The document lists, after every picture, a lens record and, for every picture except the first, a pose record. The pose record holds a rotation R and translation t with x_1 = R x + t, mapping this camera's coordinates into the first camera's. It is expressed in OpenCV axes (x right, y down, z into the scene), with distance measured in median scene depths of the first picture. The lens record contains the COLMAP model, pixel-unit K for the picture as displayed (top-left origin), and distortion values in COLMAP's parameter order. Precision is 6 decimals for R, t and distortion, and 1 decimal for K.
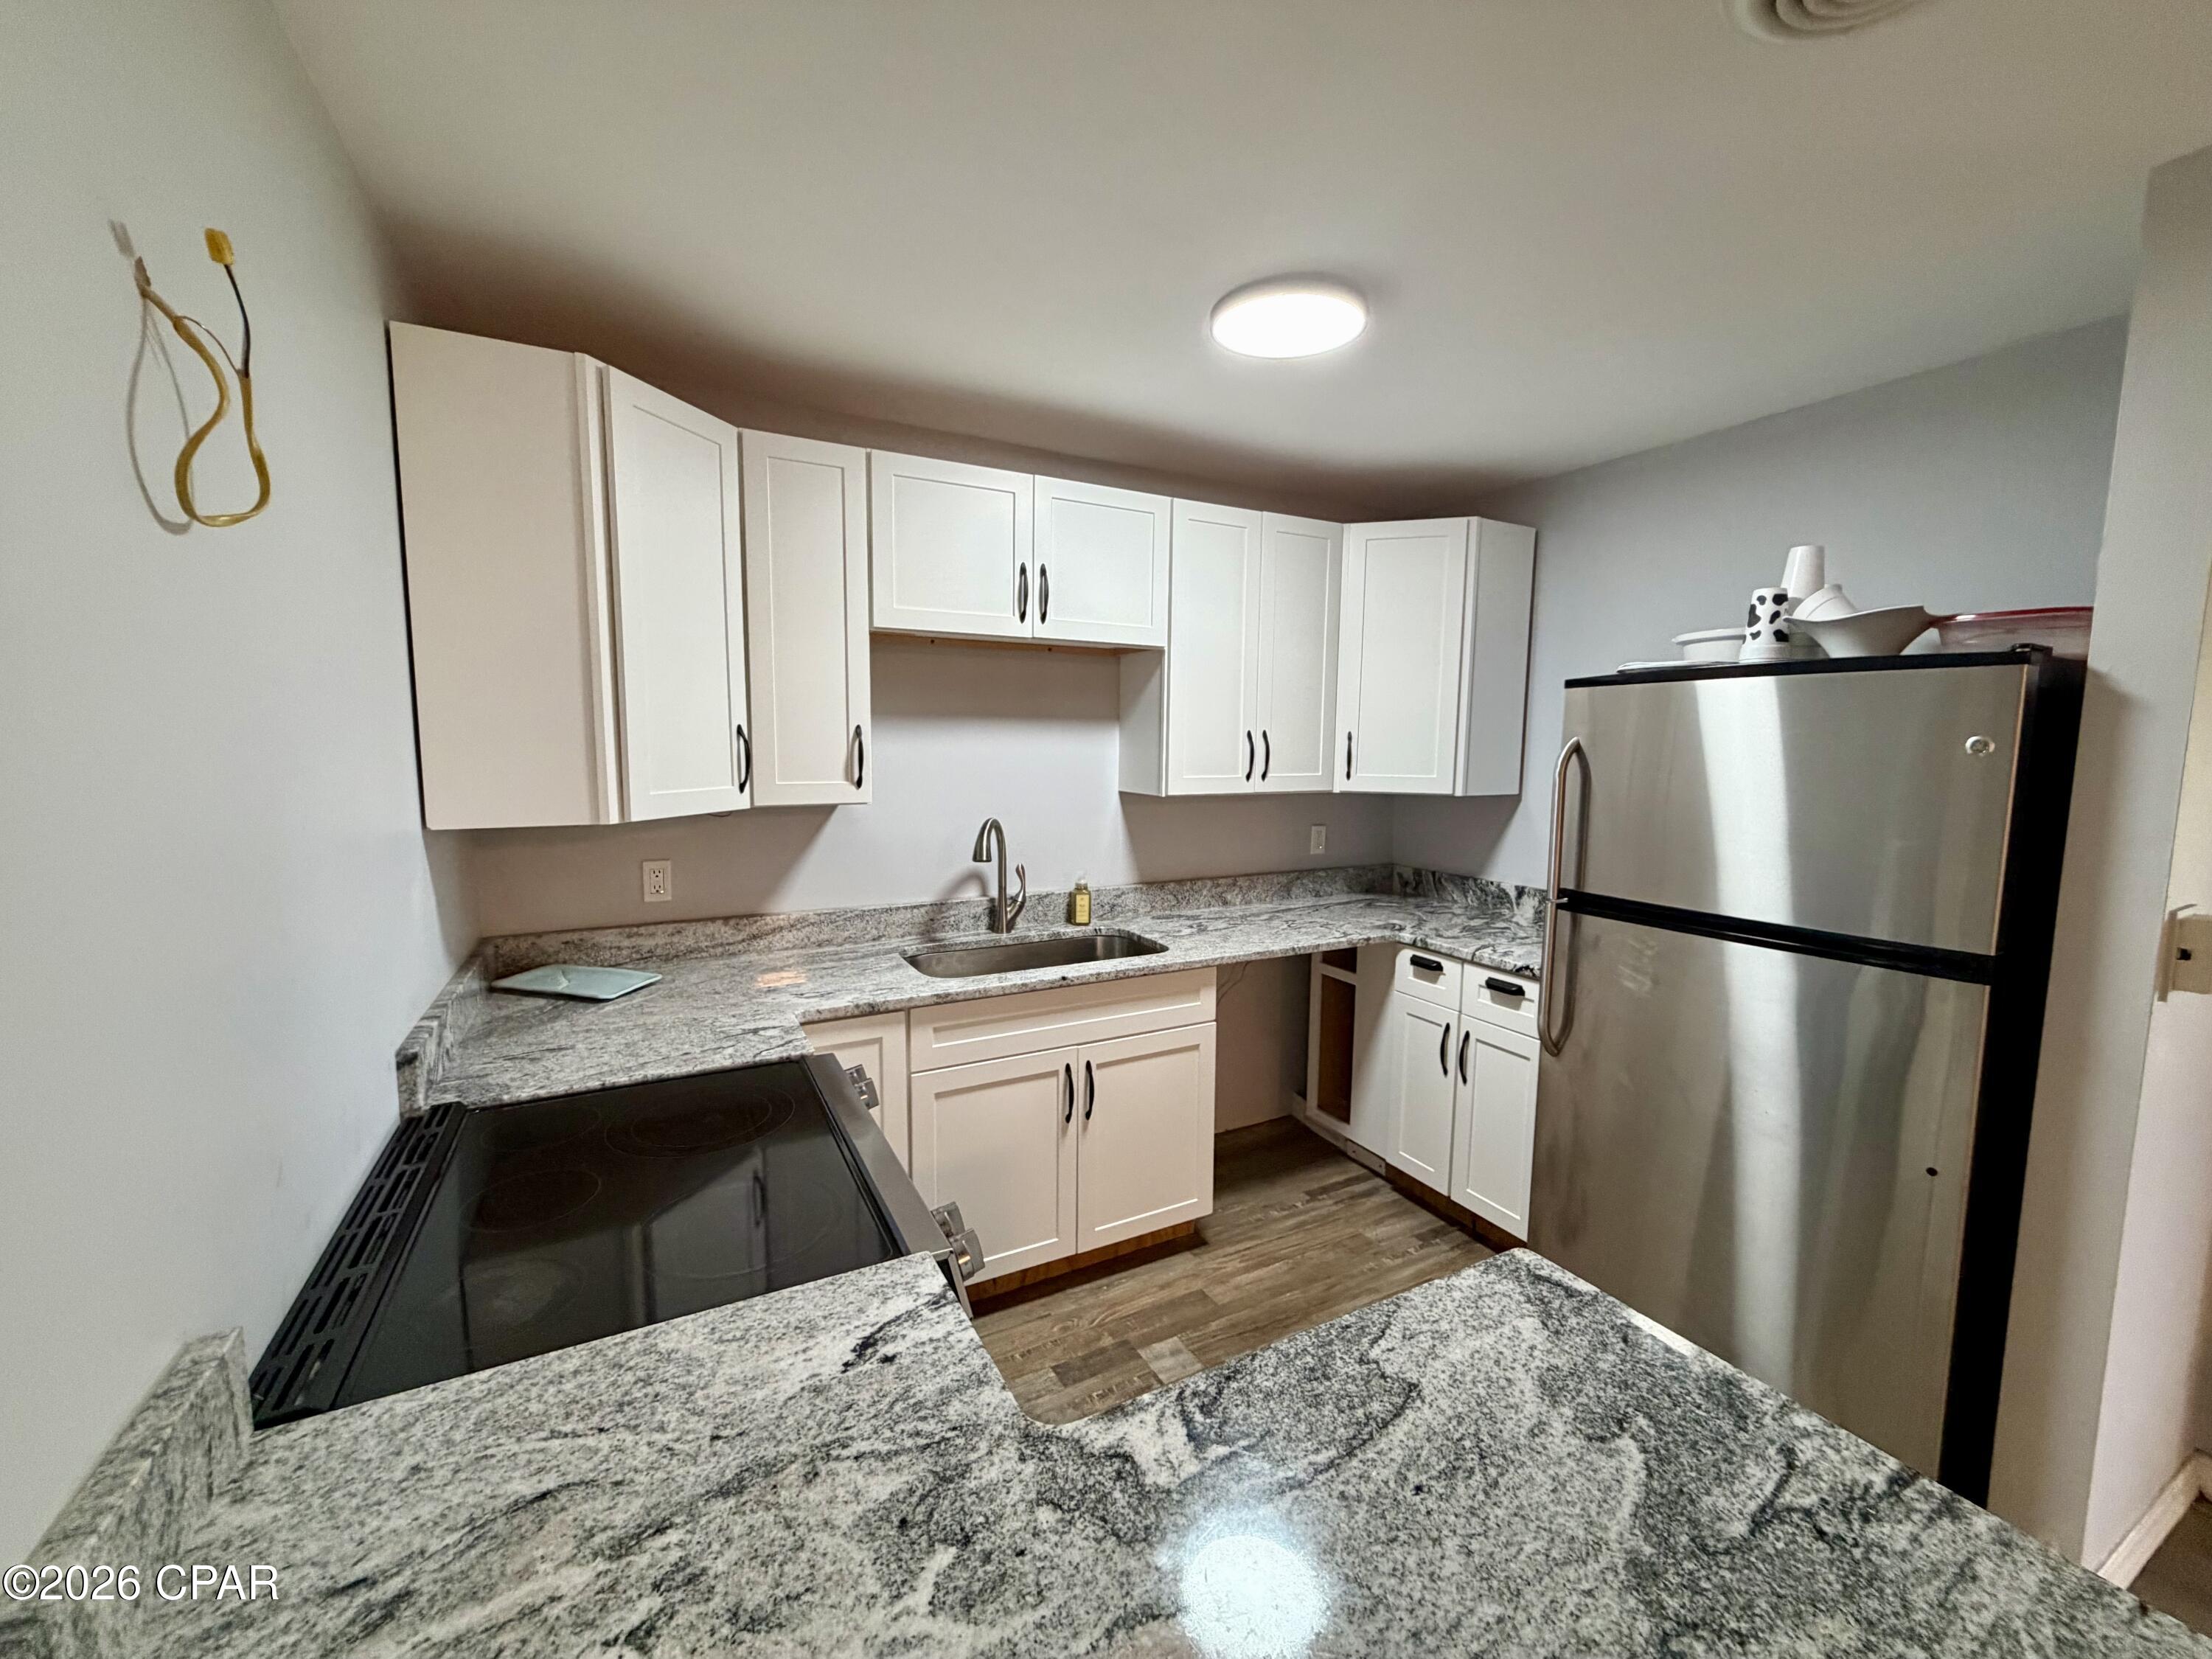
lens RADIAL K [[884.5, 0, 1097.2], [0, 884.5, 830.8], [0, 0, 1]] dist [0.000704, 0.000018]
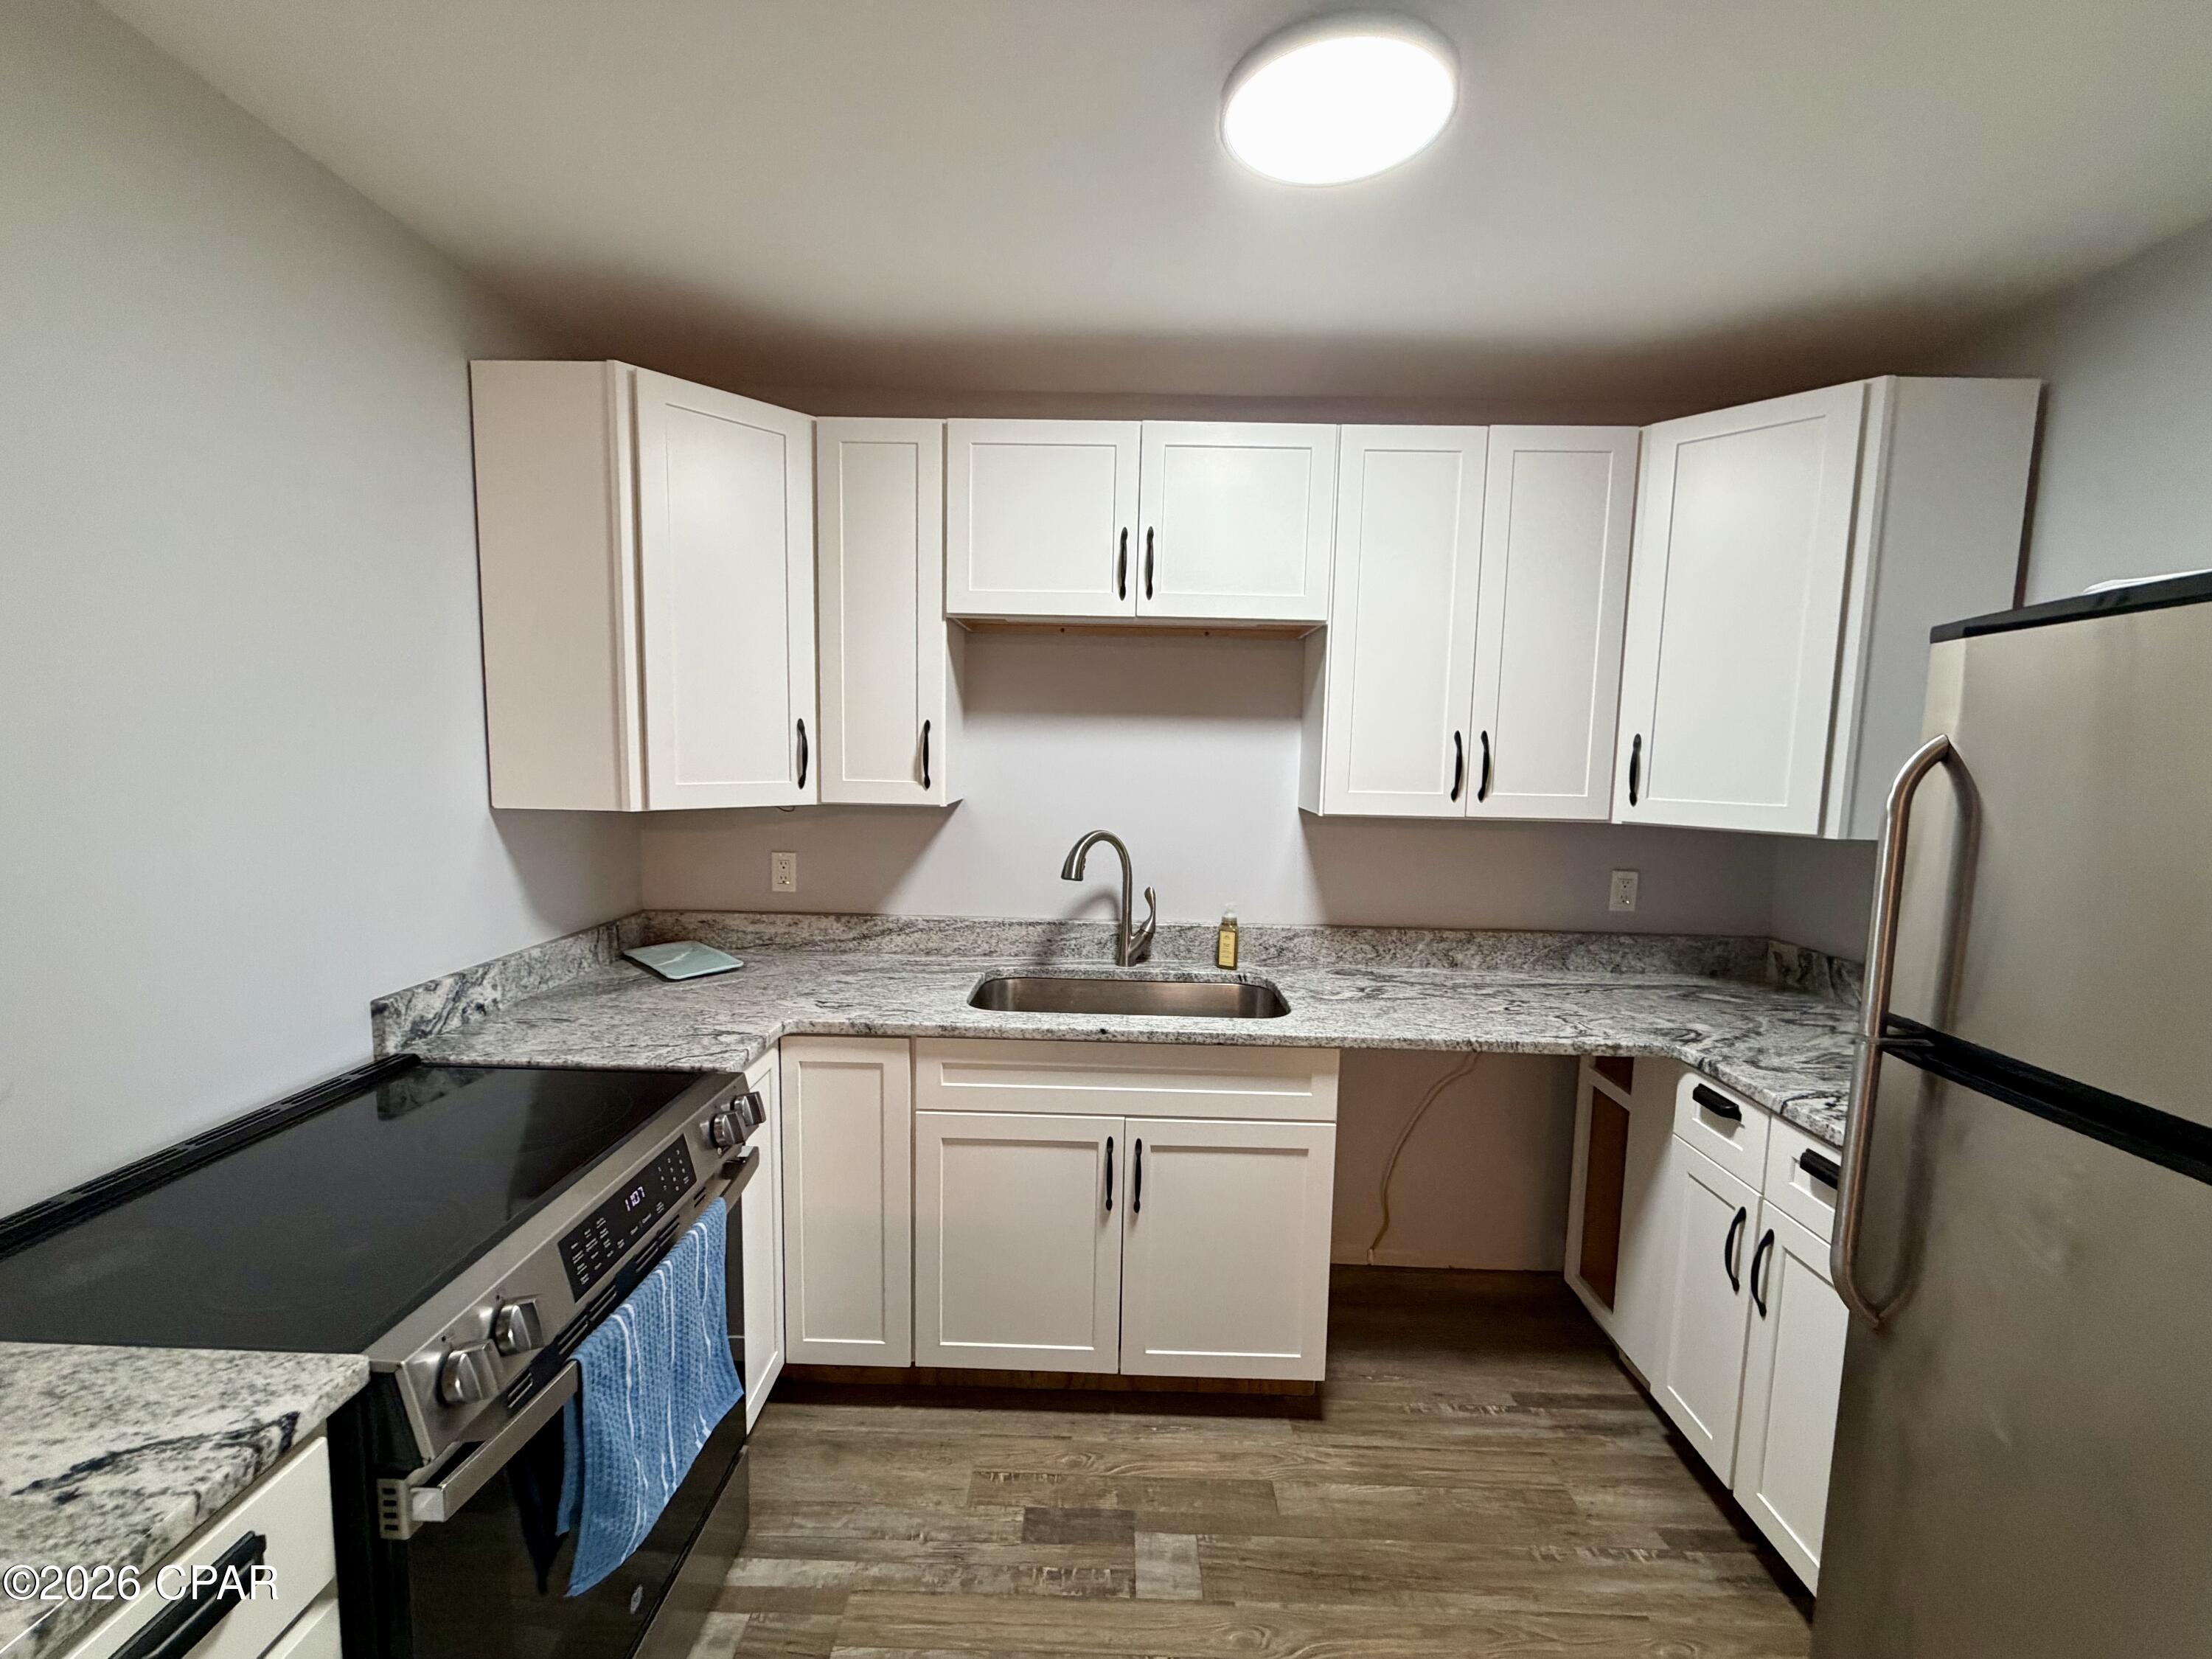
lens RADIAL K [[884.5, 0, 1099.8], [0, 884.5, 829.7], [0, 0, 1]] dist [0.000704, 0.000018]
pose [[0.872662, 0.055963, -0.485108, 0.272572], [-0.064835, 0.997895, -0.001513, -0.012655], [0.484002, 0.032772, 0.874453, 0.226176]]
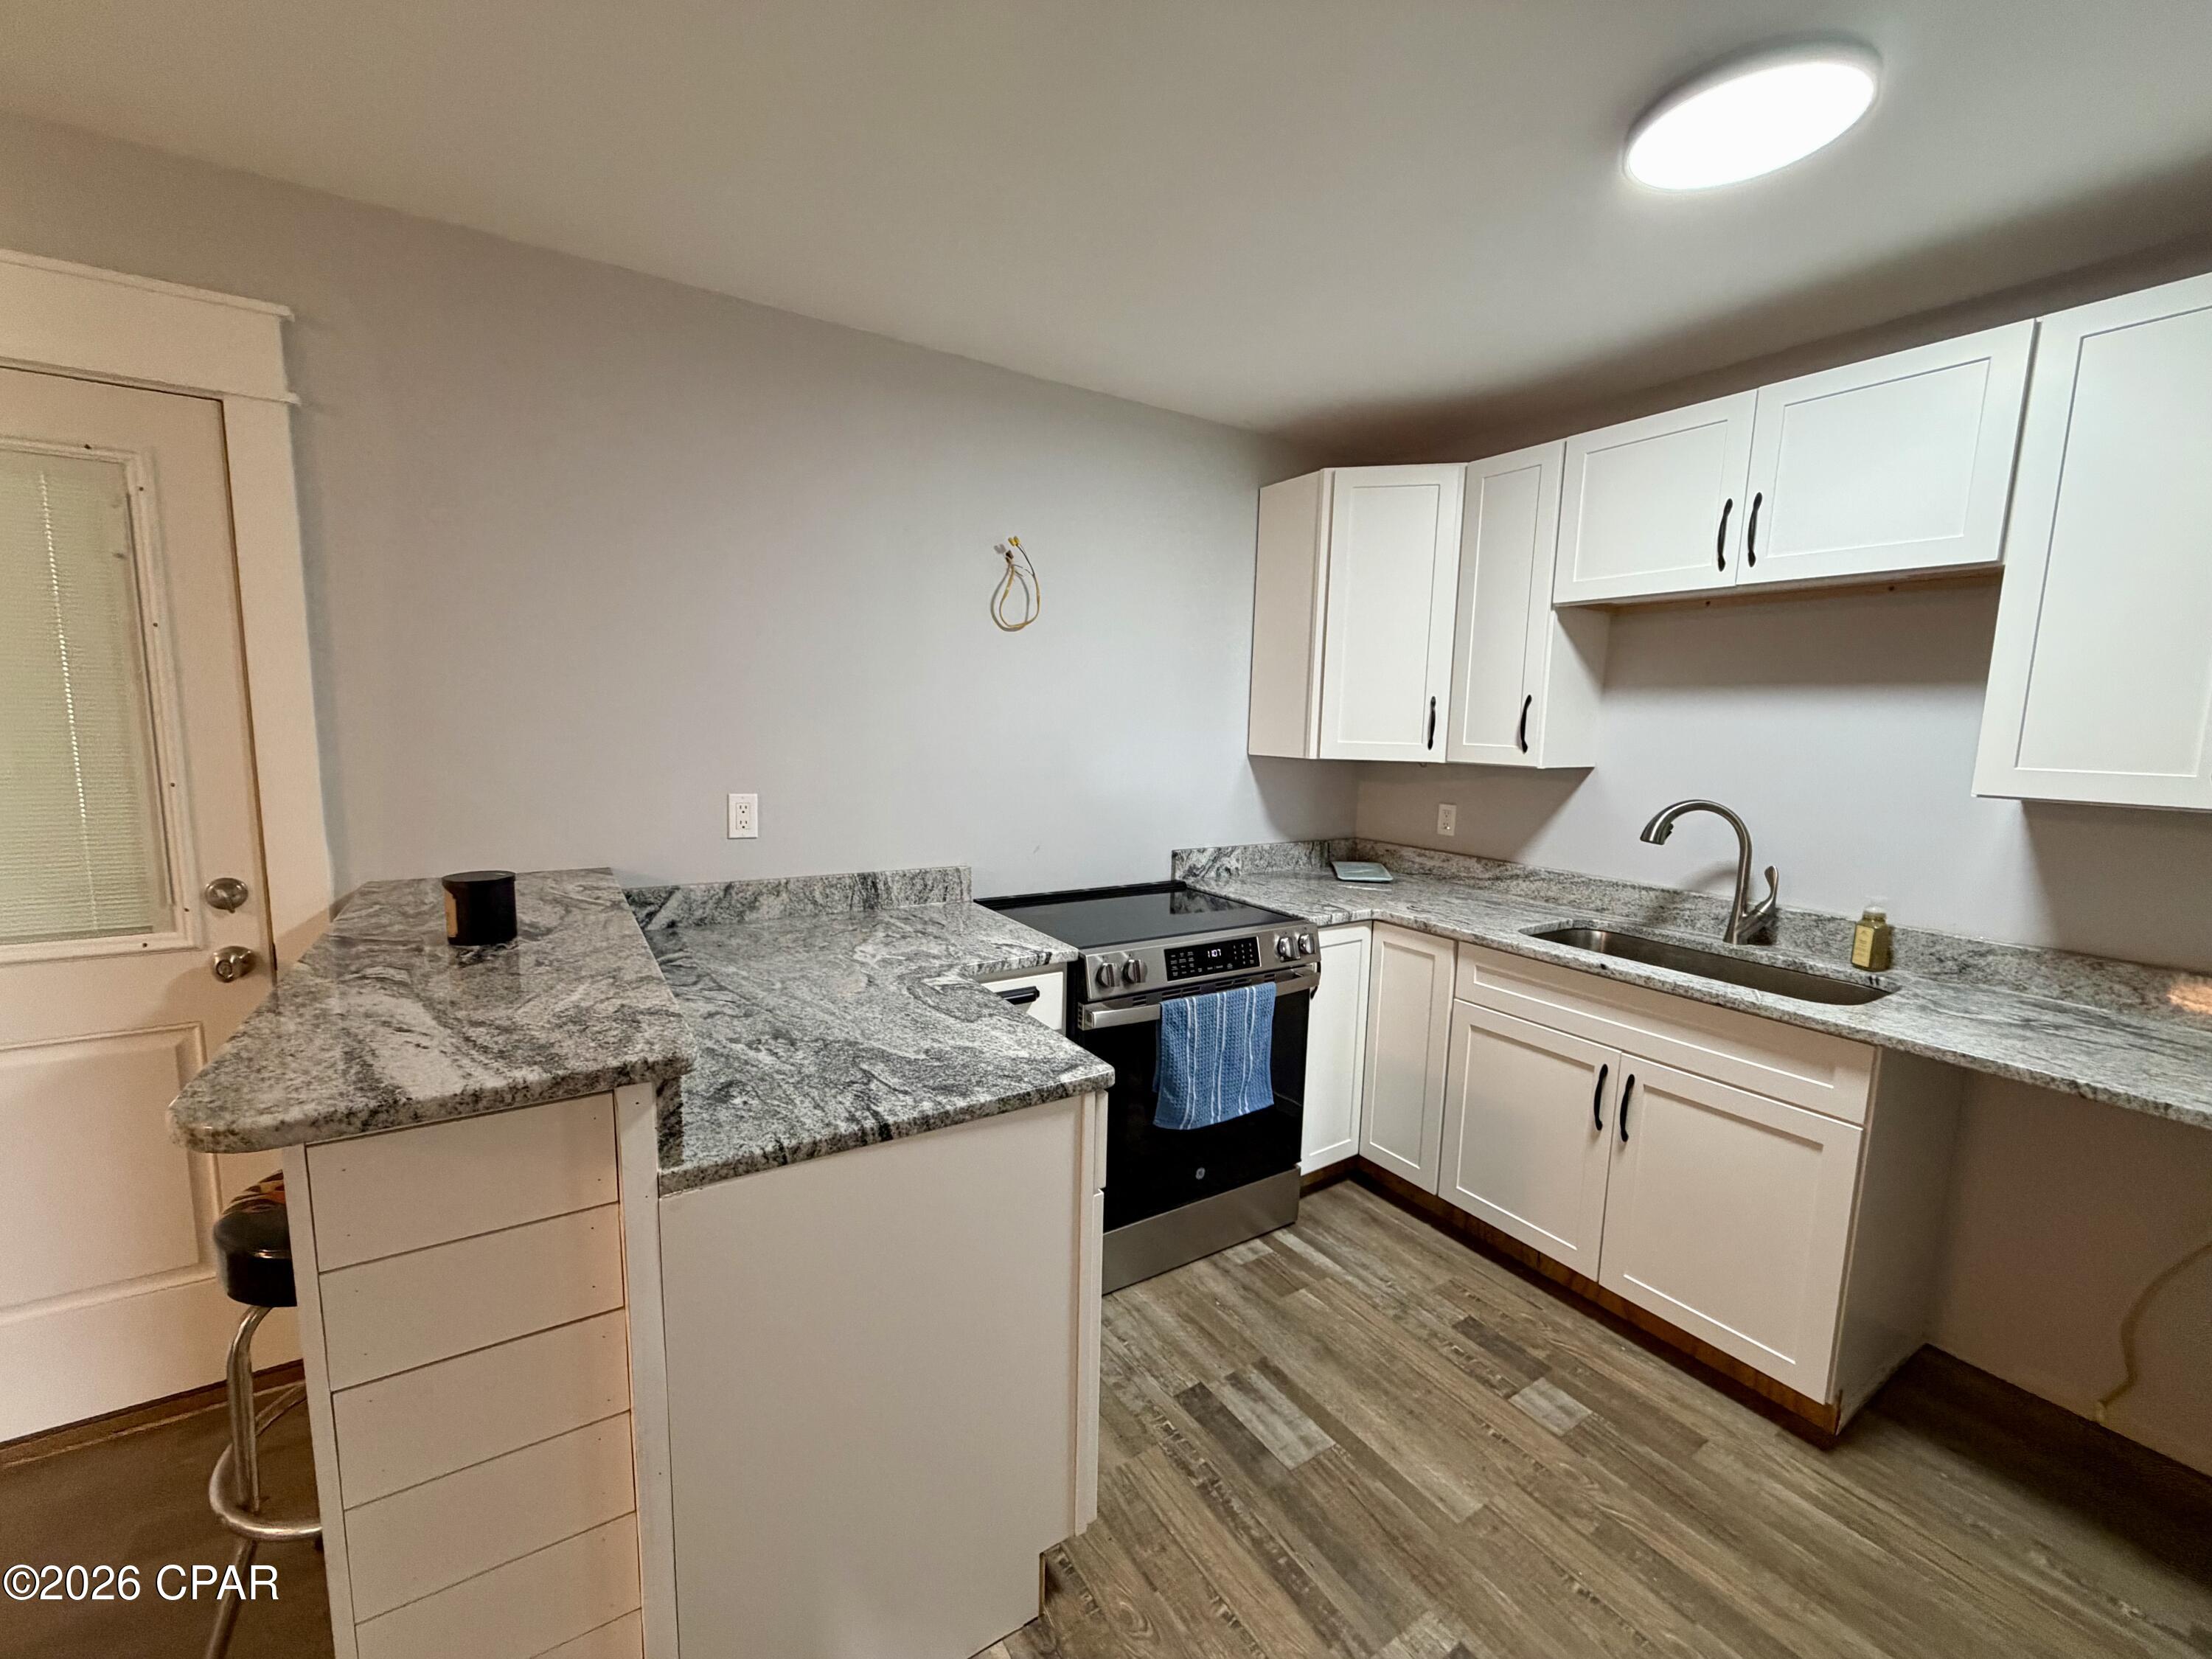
lens RADIAL K [[884.5, 0, 1093.8], [0, 884.5, 834.6], [0, 0, 1]] dist [0.000704, 0.000018]
pose [[0.077430, 0.123629, -0.989303, 0.641003], [-0.130112, 0.985049, 0.112914, -0.001021], [0.988471, 0.119977, 0.092358, 0.303017]]
